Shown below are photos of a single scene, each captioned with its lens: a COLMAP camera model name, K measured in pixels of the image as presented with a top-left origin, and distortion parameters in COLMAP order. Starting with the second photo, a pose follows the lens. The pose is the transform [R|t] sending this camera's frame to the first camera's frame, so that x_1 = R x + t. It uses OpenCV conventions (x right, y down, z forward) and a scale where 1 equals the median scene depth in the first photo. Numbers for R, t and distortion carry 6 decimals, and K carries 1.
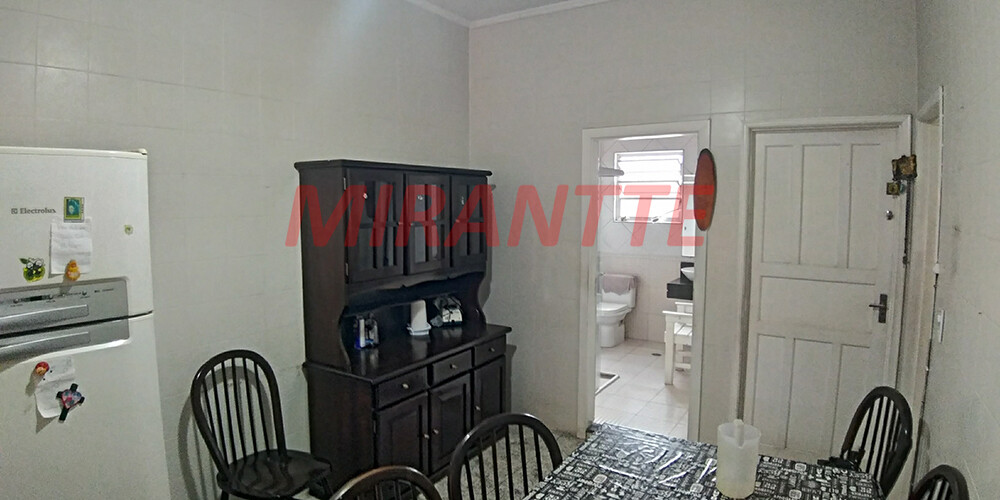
lens RADIAL K [[577.7, 0, 505.9], [0, 577.7, 250.5], [0, 0, 1]] dist [0.016271, -0.000350]
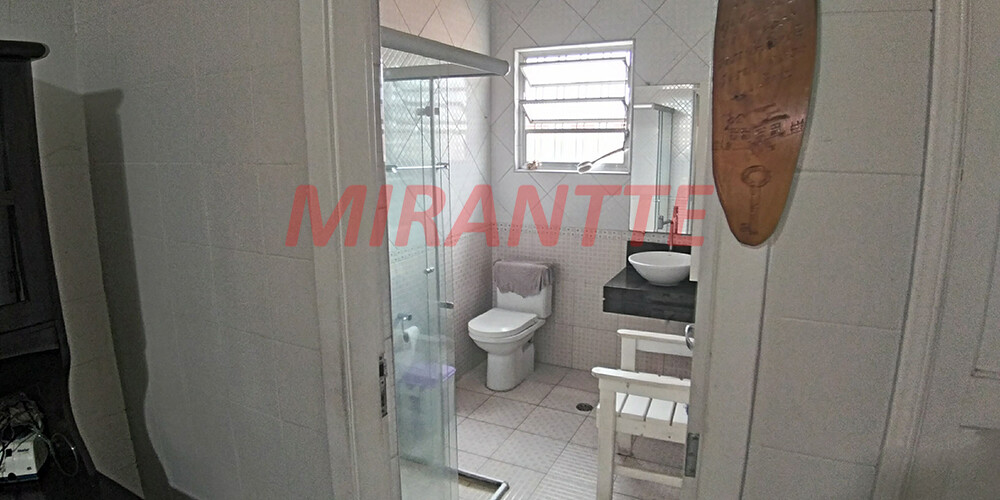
lens RADIAL K [[577.7, 0, 503.0], [0, 577.7, 250.5], [0, 0, 1]] dist [0.016271, -0.000350]
pose [[0.995433, -0.023559, 0.092507, 0.122015], [0.013415, 0.993975, 0.108786, -0.034881], [-0.094512, -0.107048, 0.989752, 0.427844]]
